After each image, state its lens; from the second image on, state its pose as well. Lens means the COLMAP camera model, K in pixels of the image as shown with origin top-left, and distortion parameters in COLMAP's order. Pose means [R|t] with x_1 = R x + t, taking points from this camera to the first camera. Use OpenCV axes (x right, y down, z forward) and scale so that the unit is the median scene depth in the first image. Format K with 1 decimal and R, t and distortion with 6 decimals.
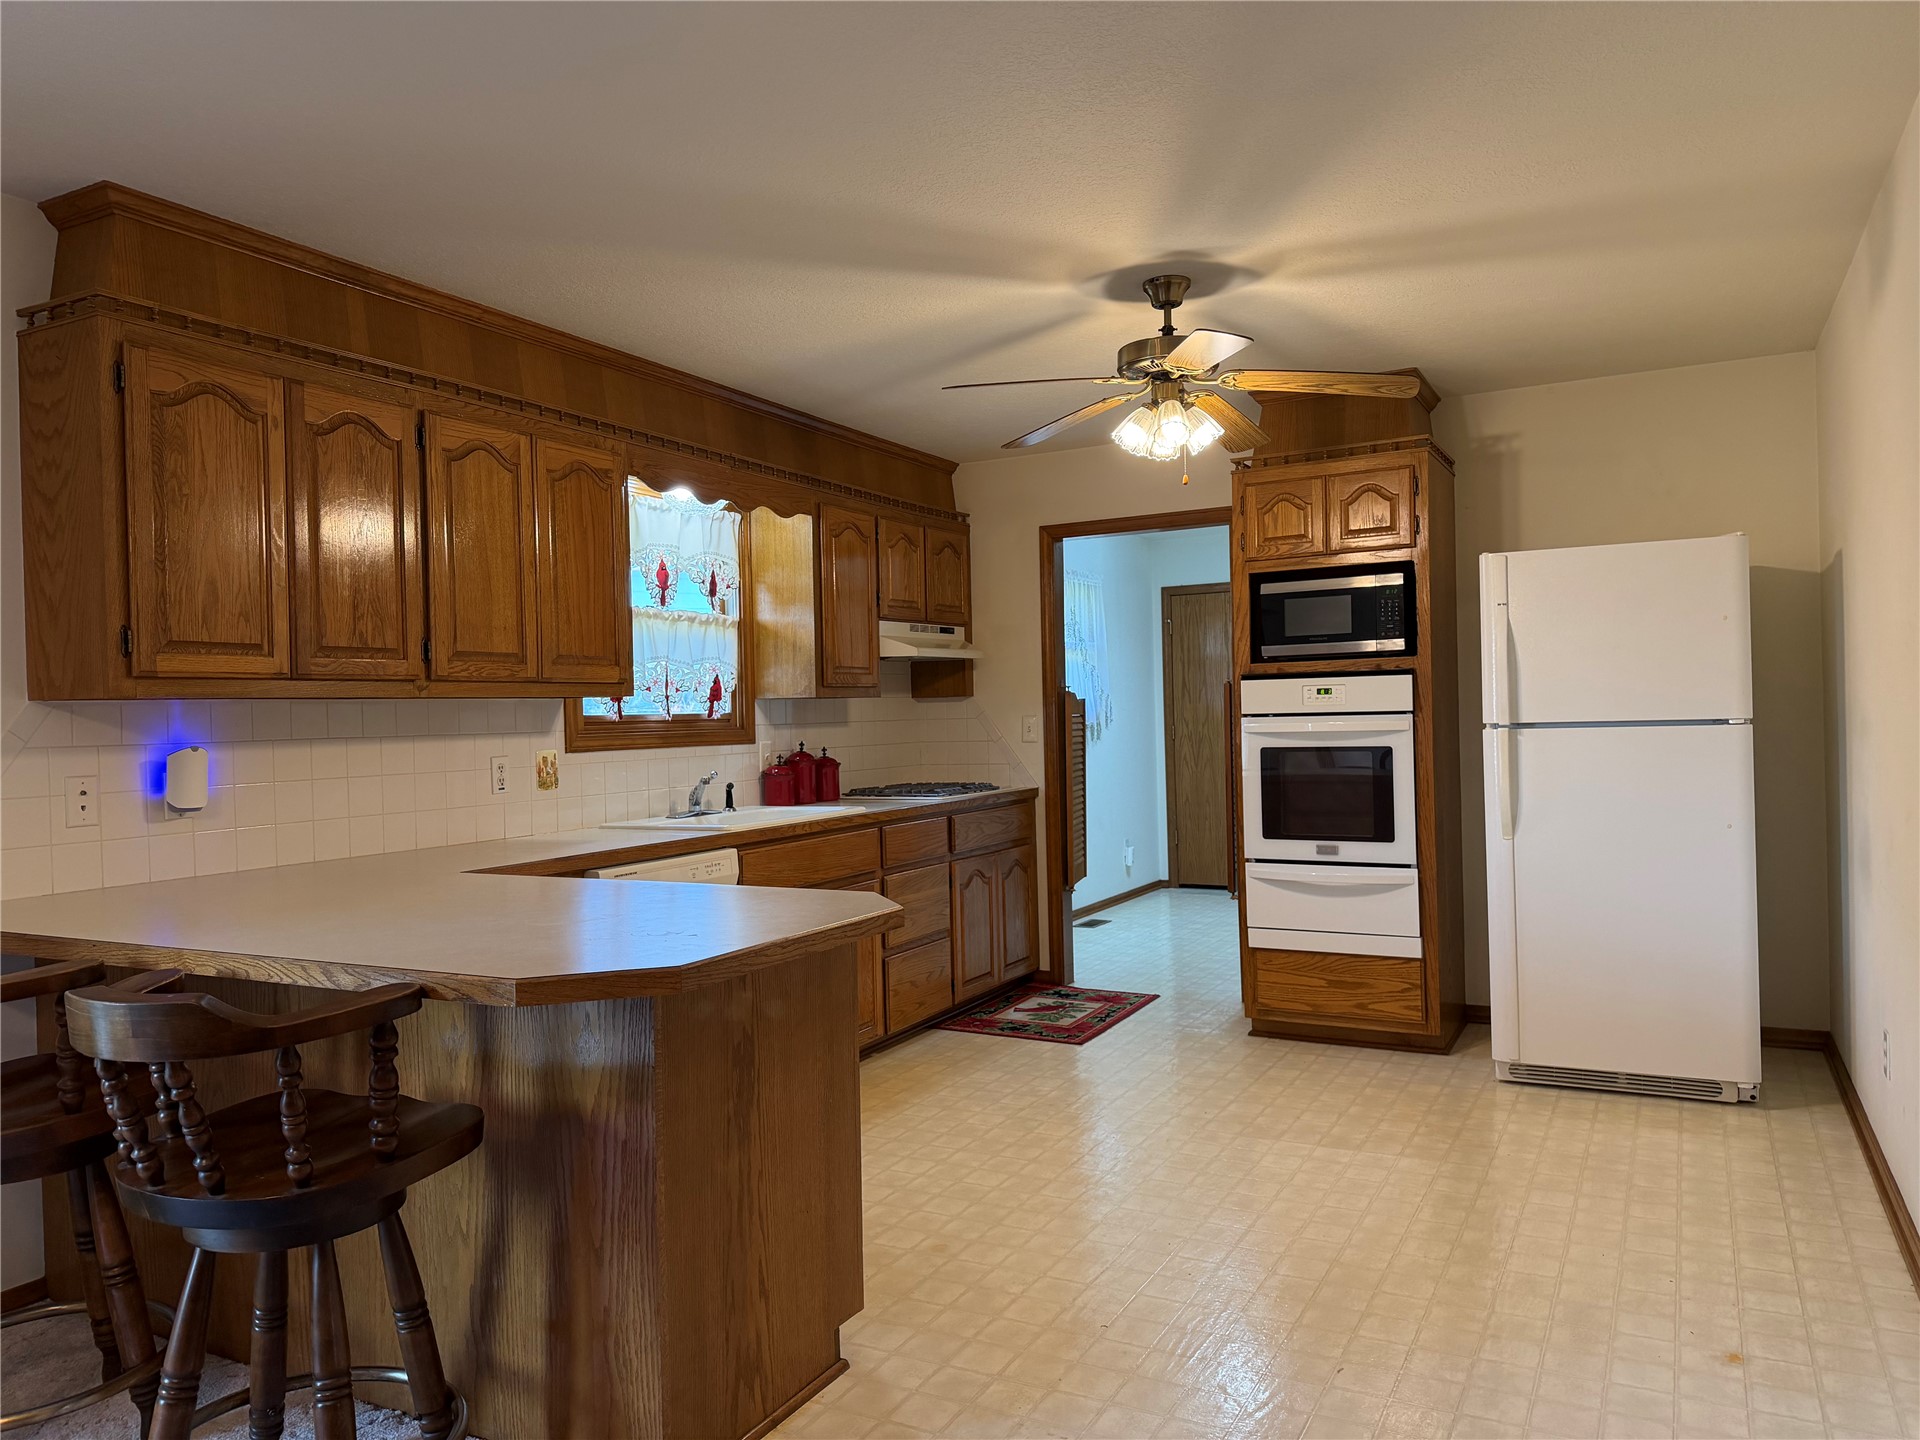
lens RADIAL K [[1348.9, 0, 960.2], [0, 1348.9, 714.0], [0, 0, 1]] dist [0.032170, -0.038797]
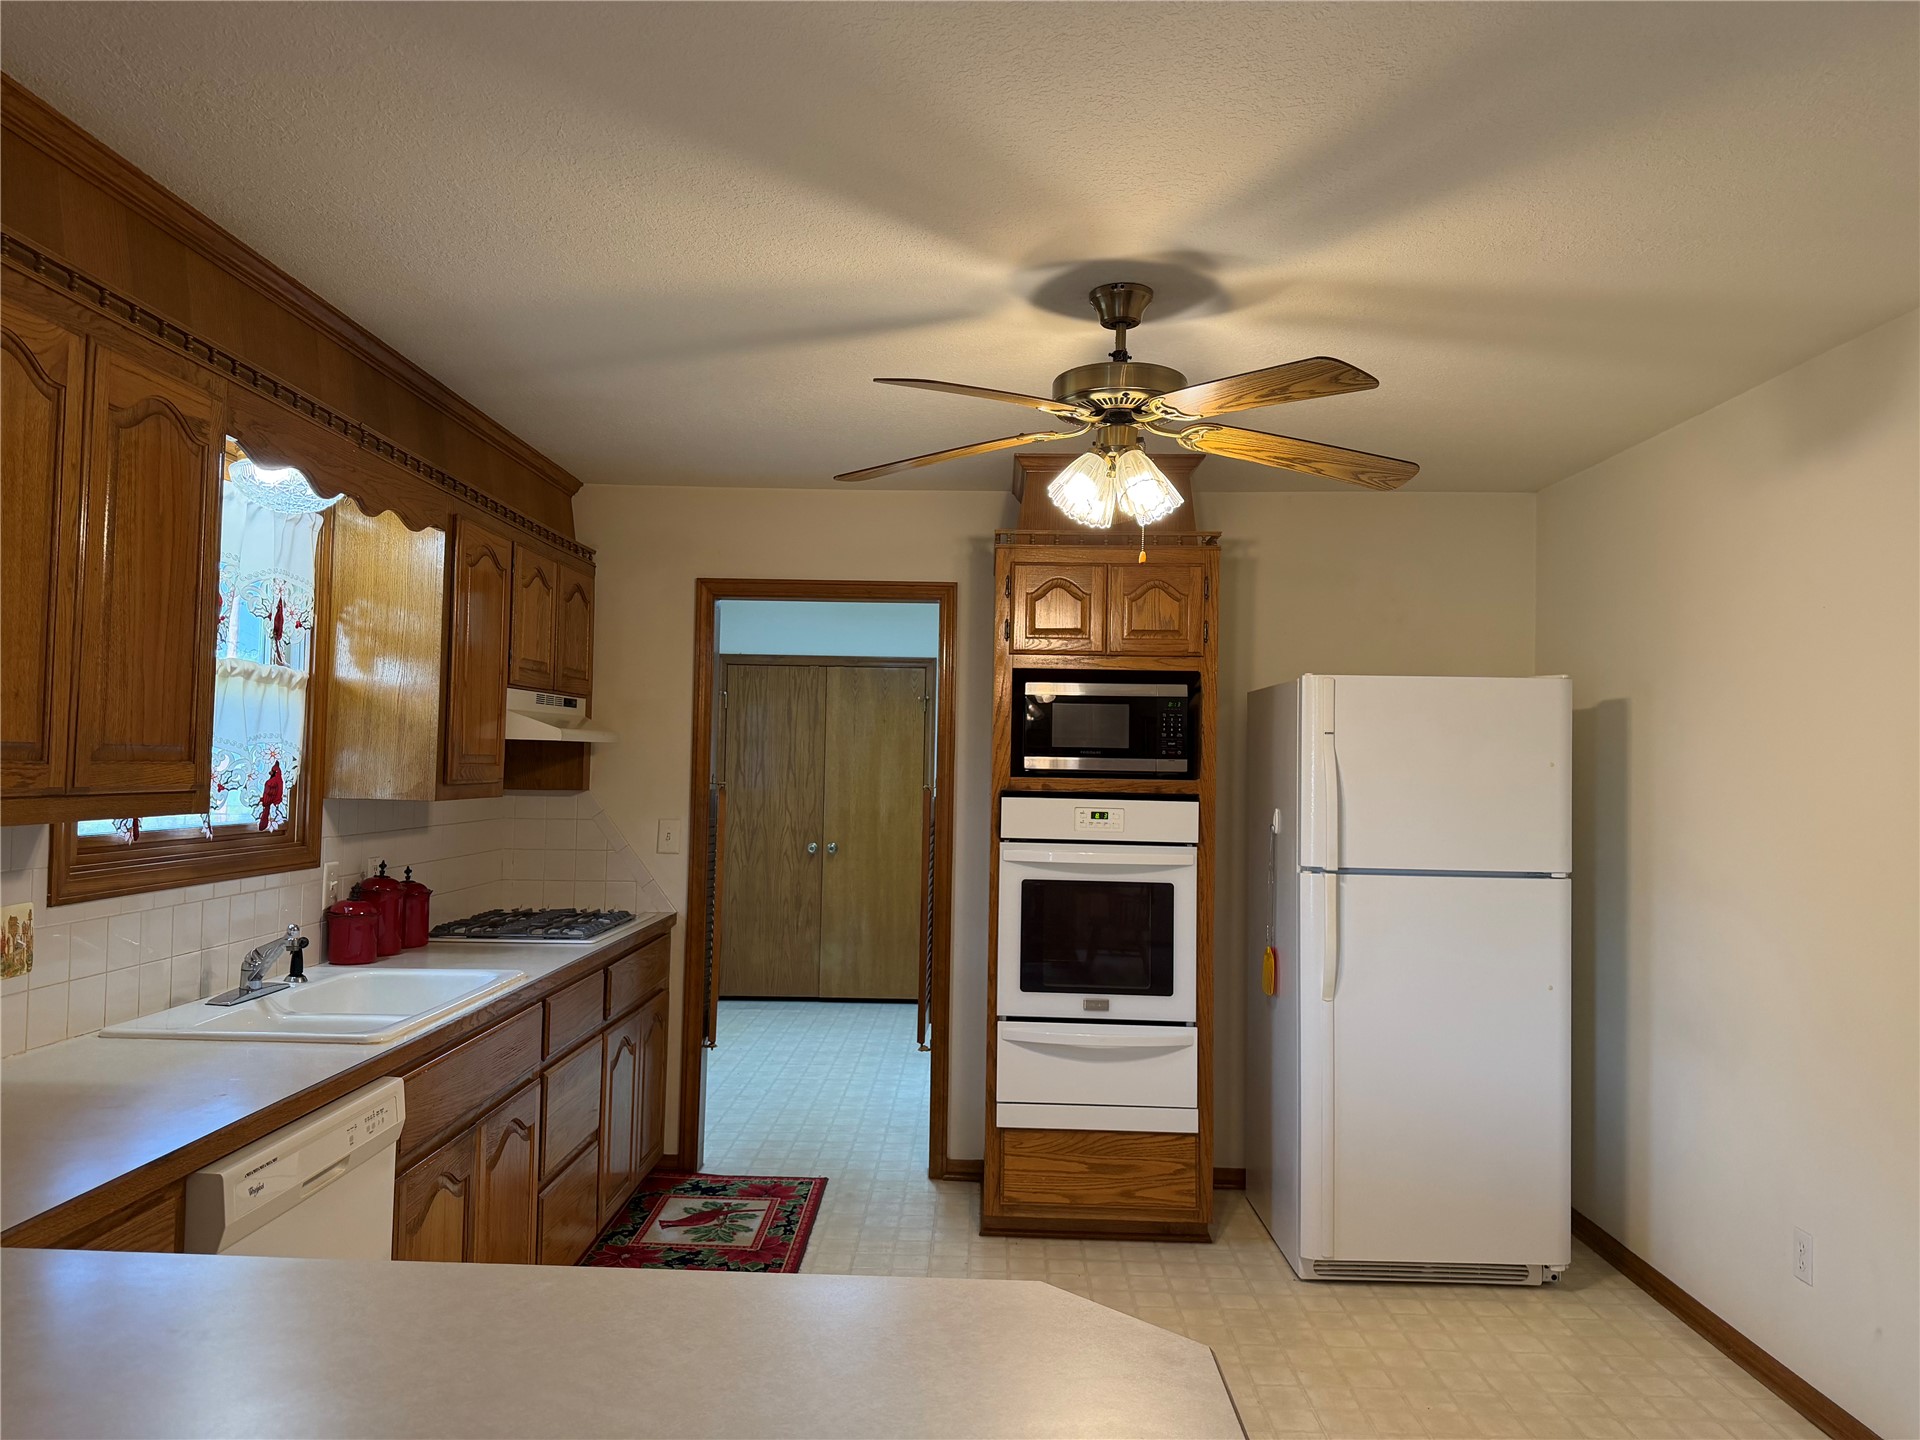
lens RADIAL K [[1348.9, 0, 963.0], [0, 1348.9, 714.3], [0, 0, 1]] dist [0.032170, -0.038797]
pose [[0.889252, 0.060323, 0.453422, -0.227563], [-0.043192, 0.997910, -0.048053, -0.042734], [-0.455373, 0.023148, 0.890000, 0.344817]]
